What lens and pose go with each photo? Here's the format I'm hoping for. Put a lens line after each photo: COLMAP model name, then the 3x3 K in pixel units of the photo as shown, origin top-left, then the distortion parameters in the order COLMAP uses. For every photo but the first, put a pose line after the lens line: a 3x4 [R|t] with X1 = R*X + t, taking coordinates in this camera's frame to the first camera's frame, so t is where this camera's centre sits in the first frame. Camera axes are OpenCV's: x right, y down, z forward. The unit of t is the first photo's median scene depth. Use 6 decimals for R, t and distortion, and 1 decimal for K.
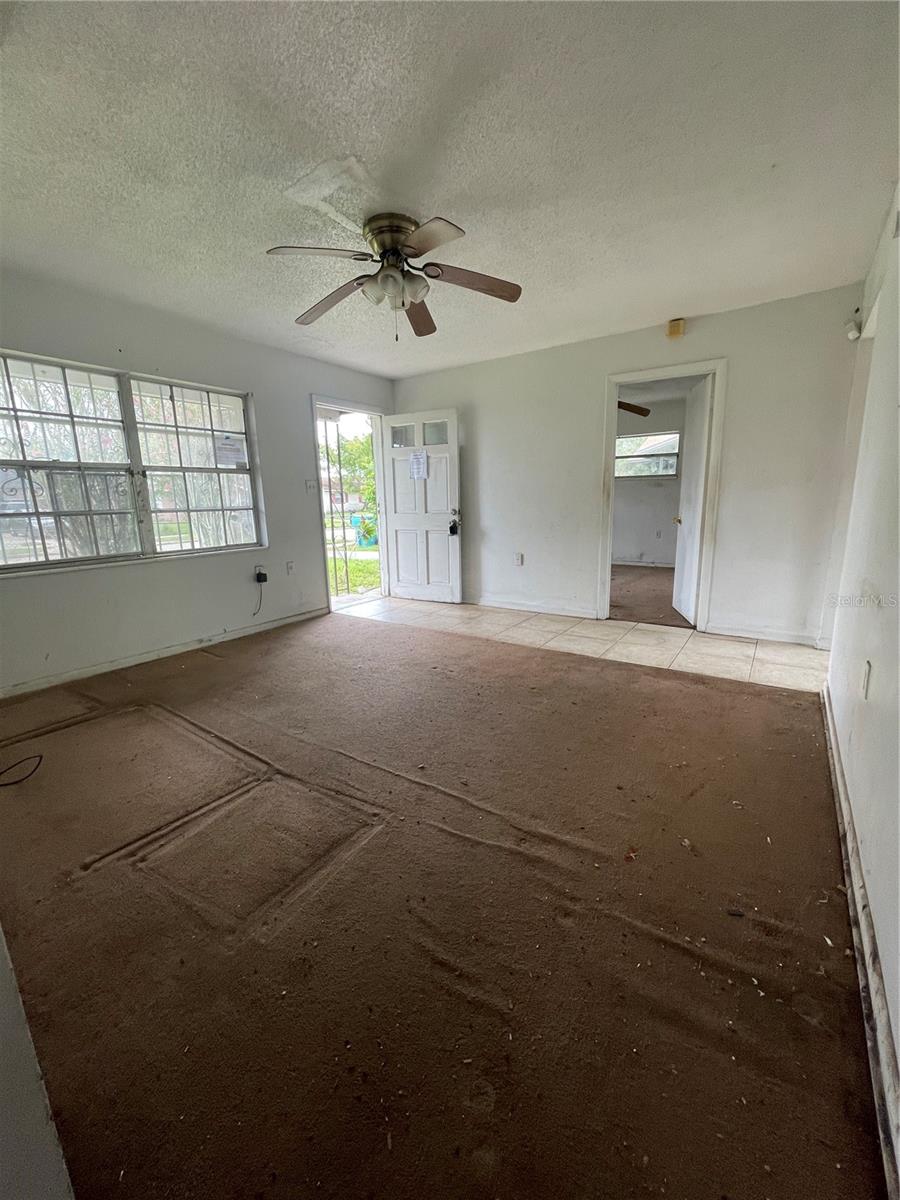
lens RADIAL K [[486.3, 0, 450.0], [0, 486.3, 600.0], [0, 0, 1]] dist [0.001190, 0.000310]
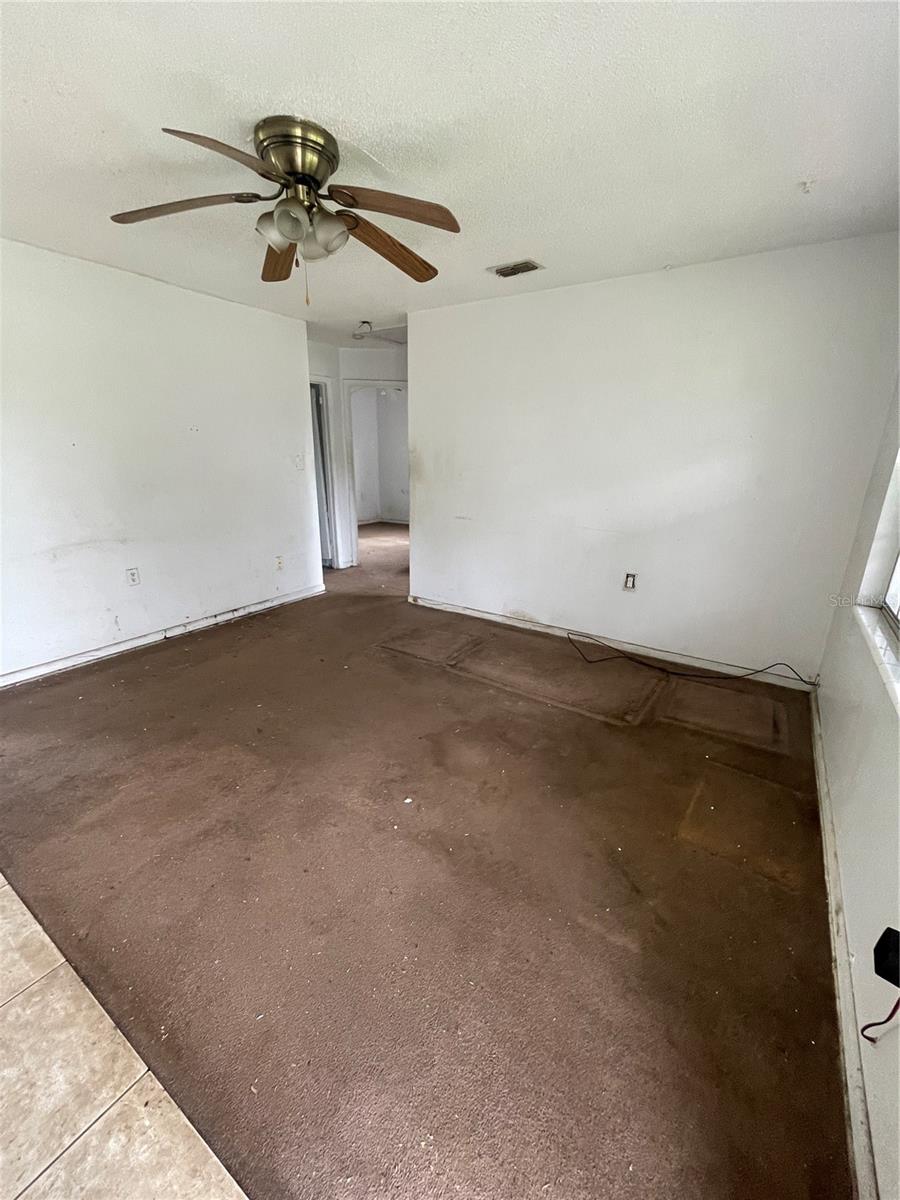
lens RADIAL K [[486.3, 0, 450.0], [0, 486.3, 600.0], [0, 0, 1]] dist [0.001190, 0.000310]
pose [[-0.999425, 0.019969, -0.027403, -0.245985], [0.004080, 0.873133, 0.487465, -0.404715], [0.033661, 0.487073, -0.872713, 1.518712]]
